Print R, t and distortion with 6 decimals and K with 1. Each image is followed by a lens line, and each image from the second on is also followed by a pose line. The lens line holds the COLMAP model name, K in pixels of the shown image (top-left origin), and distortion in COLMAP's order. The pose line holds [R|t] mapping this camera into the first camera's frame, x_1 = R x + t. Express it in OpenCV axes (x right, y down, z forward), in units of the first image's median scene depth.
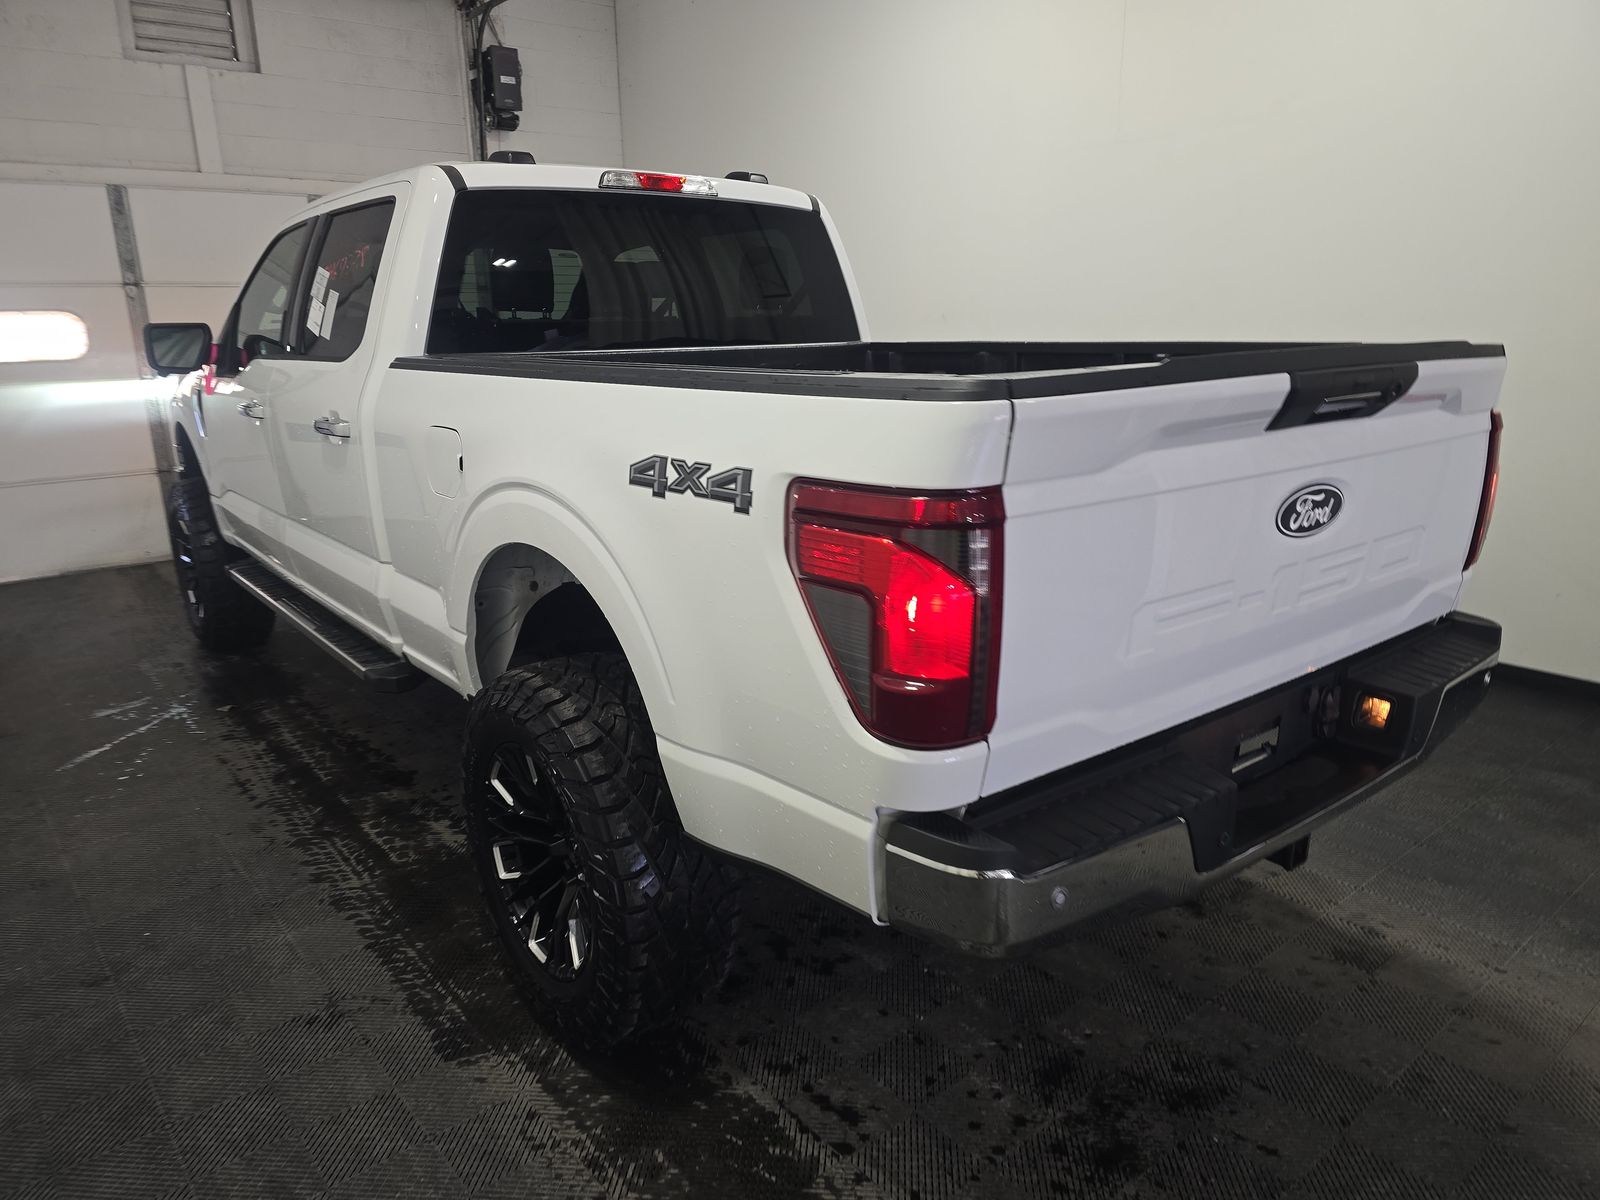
lens RADIAL K [[1060.3, 0, 802.6], [0, 1060.3, 602.7], [0, 0, 1]] dist [0.058799, -0.057598]
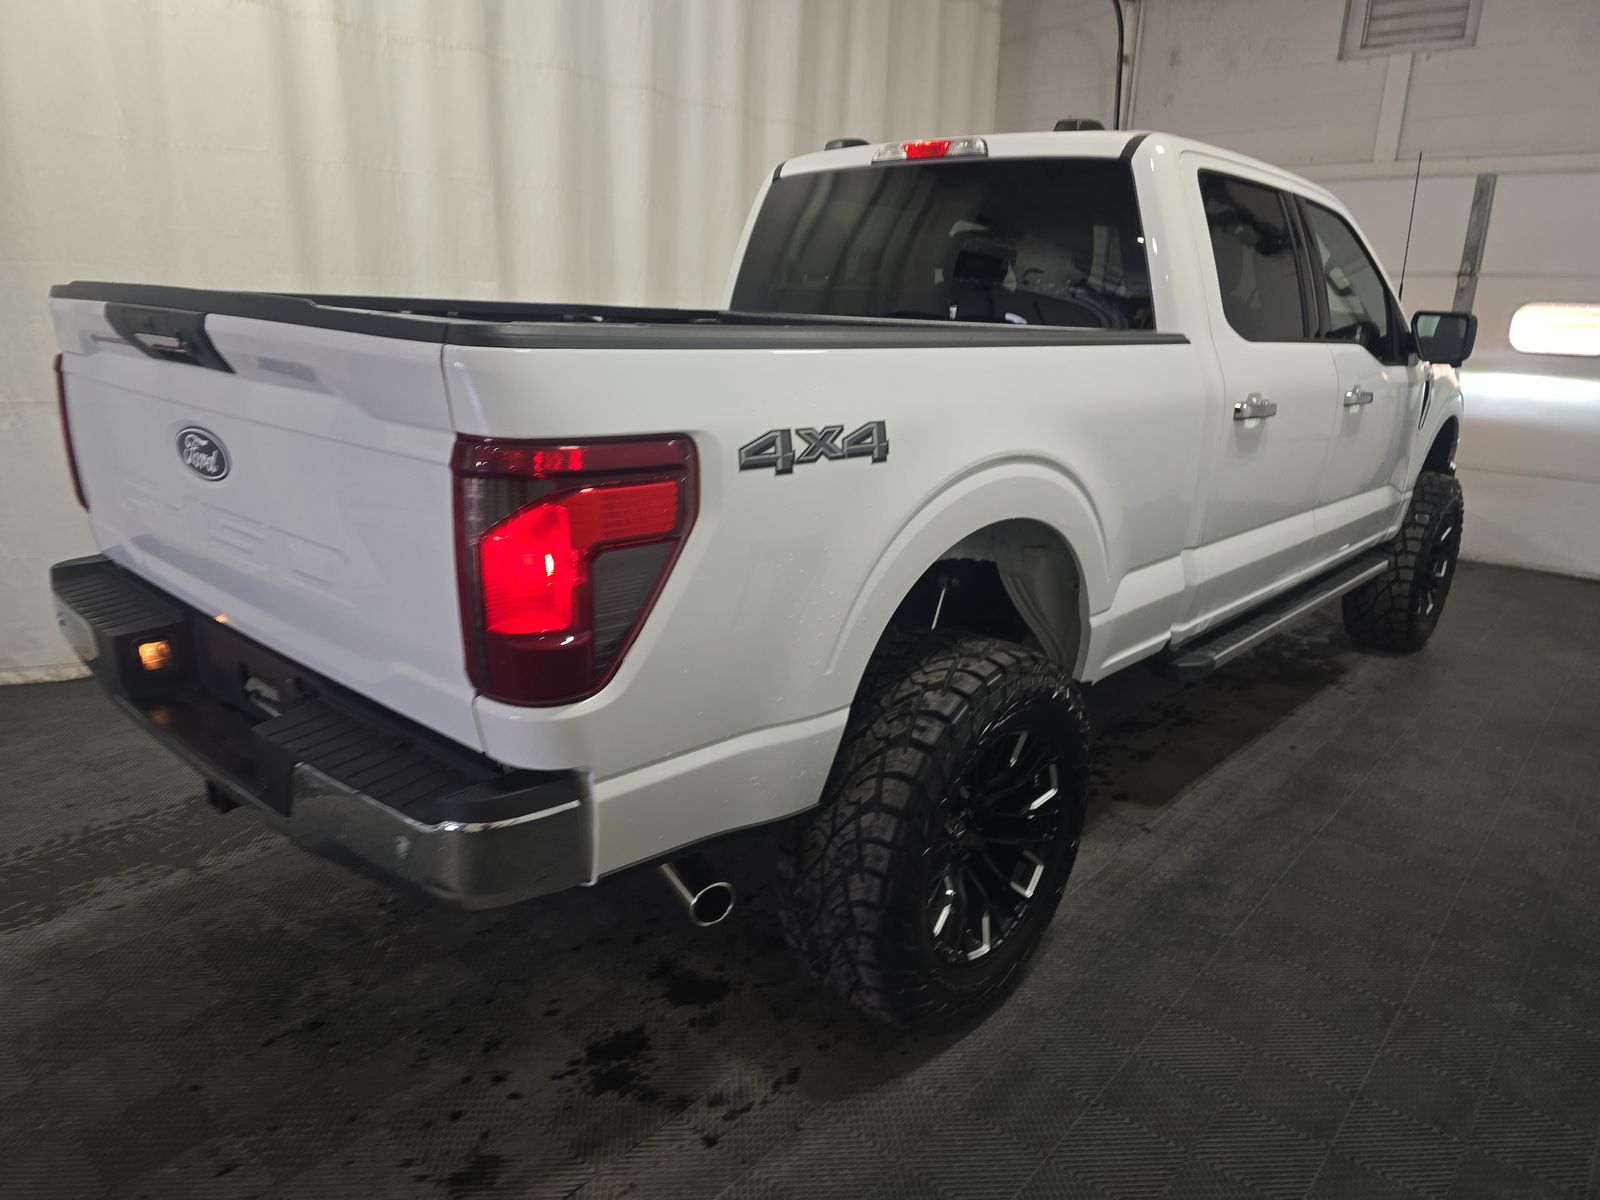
lens RADIAL K [[1060.3, 0, 802.6], [0, 1060.3, 602.7], [0, 0, 1]] dist [0.058799, -0.057598]
pose [[0.177966, 0.289171, -0.940589, 0.902514], [-0.293024, 0.928059, 0.229877, -0.203708], [0.939396, 0.234705, 0.249897, 0.756808]]
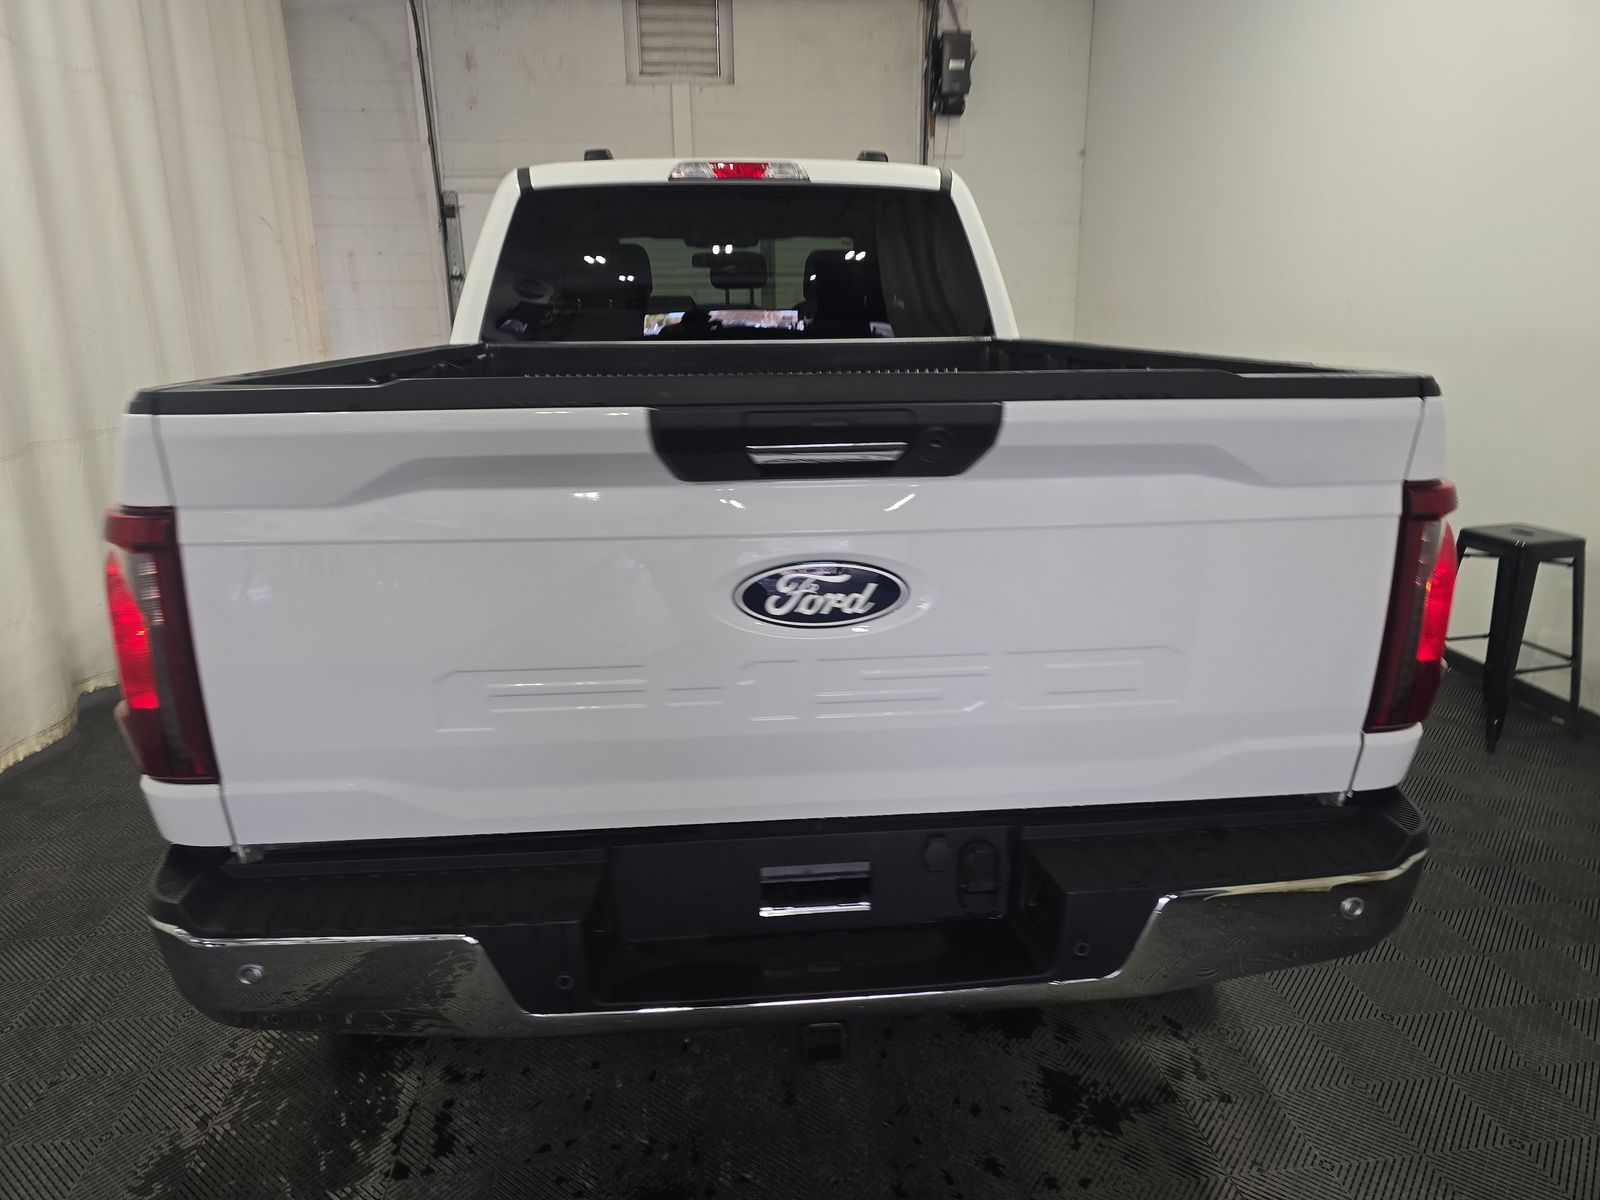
lens RADIAL K [[1060.3, 0, 802.6], [0, 1060.3, 602.7], [0, 0, 1]] dist [0.058799, -0.057598]
pose [[0.842292, 0.151325, -0.517344, 0.486316], [-0.142856, 0.988132, 0.056447, -0.069164], [0.519746, 0.026361, 0.853914, 0.214321]]
